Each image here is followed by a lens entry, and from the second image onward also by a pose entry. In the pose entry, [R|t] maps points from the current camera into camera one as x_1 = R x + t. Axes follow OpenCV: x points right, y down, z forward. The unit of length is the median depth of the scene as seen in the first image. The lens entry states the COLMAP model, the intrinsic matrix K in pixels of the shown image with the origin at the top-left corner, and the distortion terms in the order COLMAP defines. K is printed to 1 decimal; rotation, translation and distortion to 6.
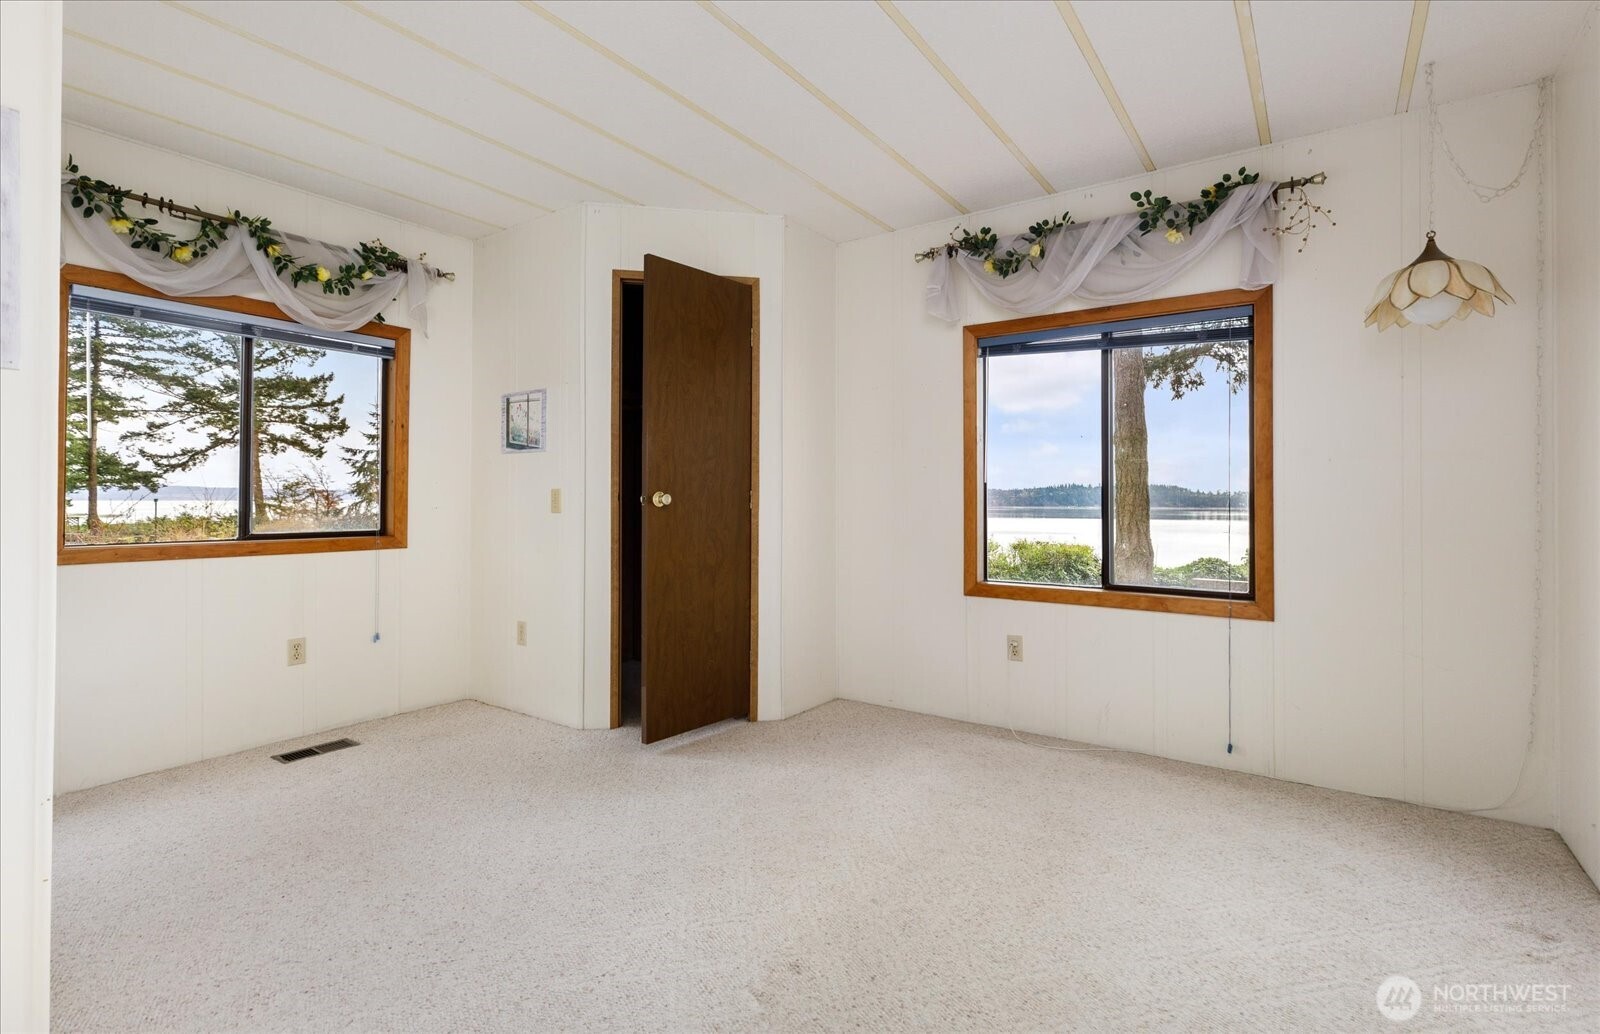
lens RADIAL K [[734.7, 0, 802.5], [0, 734.7, 510.3], [0, 0, 1]] dist [-0.002705, -0.000566]
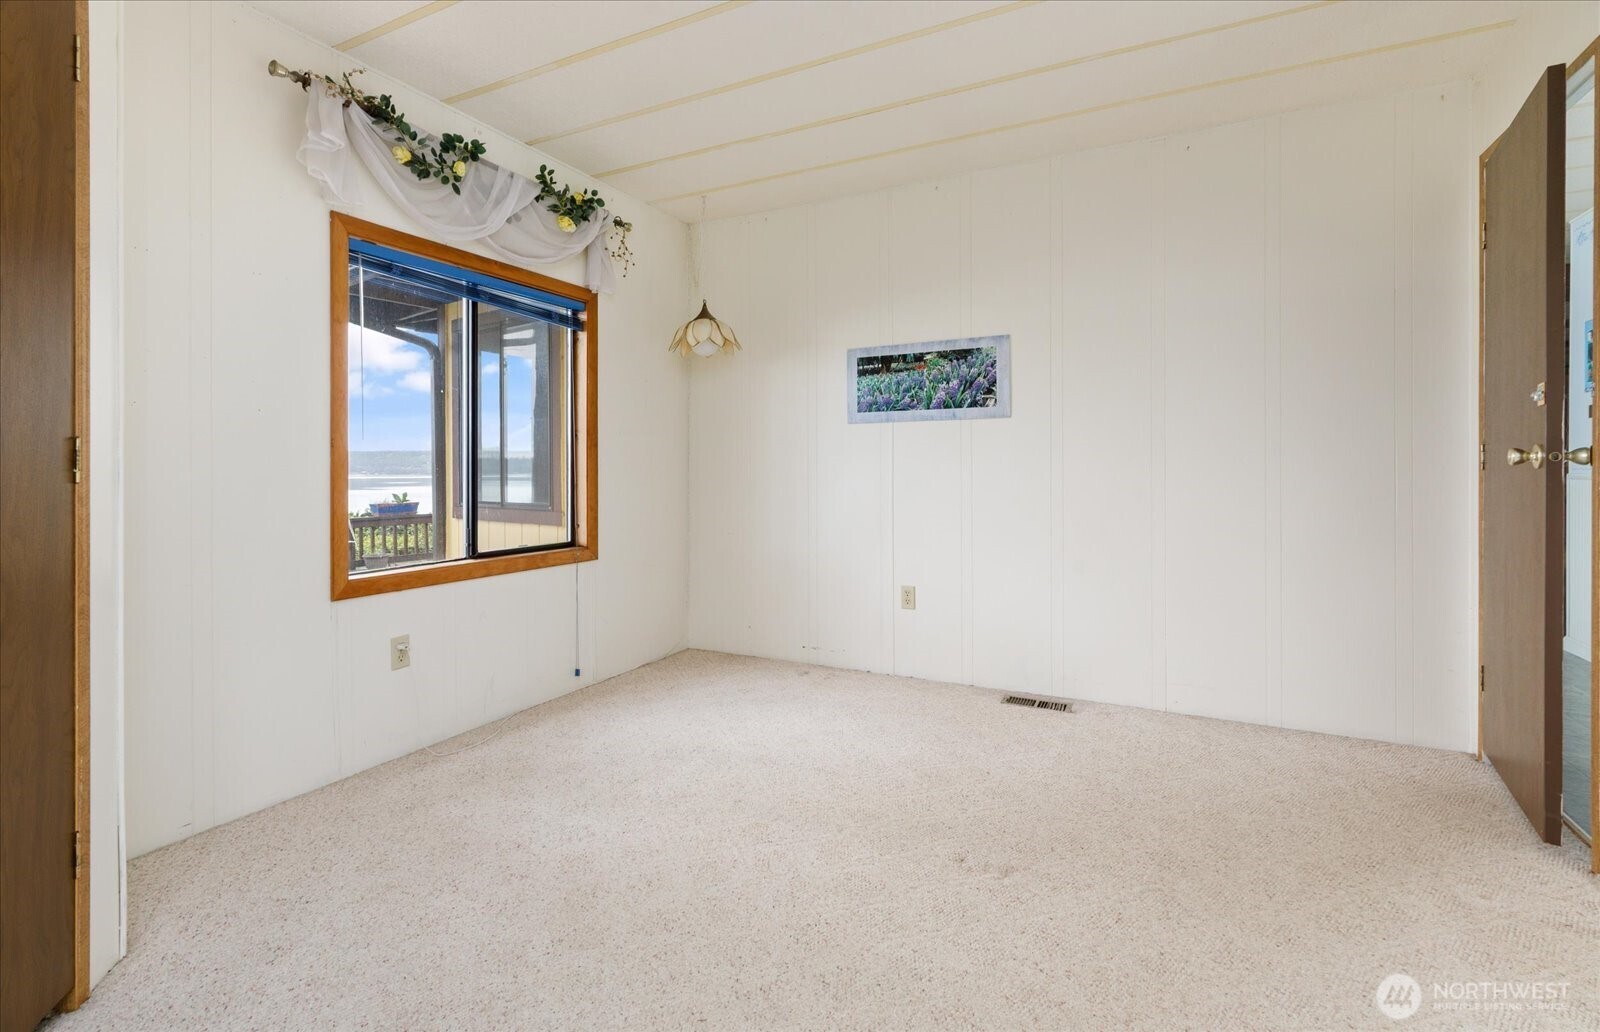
lens RADIAL K [[749.0, 0, 801.5], [0, 749.0, 480.2], [0, 0, 1]] dist [0.040529, -0.000258]
pose [[-0.137639, -0.021915, 0.990240, -0.623746], [0.011174, 0.999657, 0.023676, -0.011269], [-0.990419, 0.014323, -0.137346, 0.750619]]
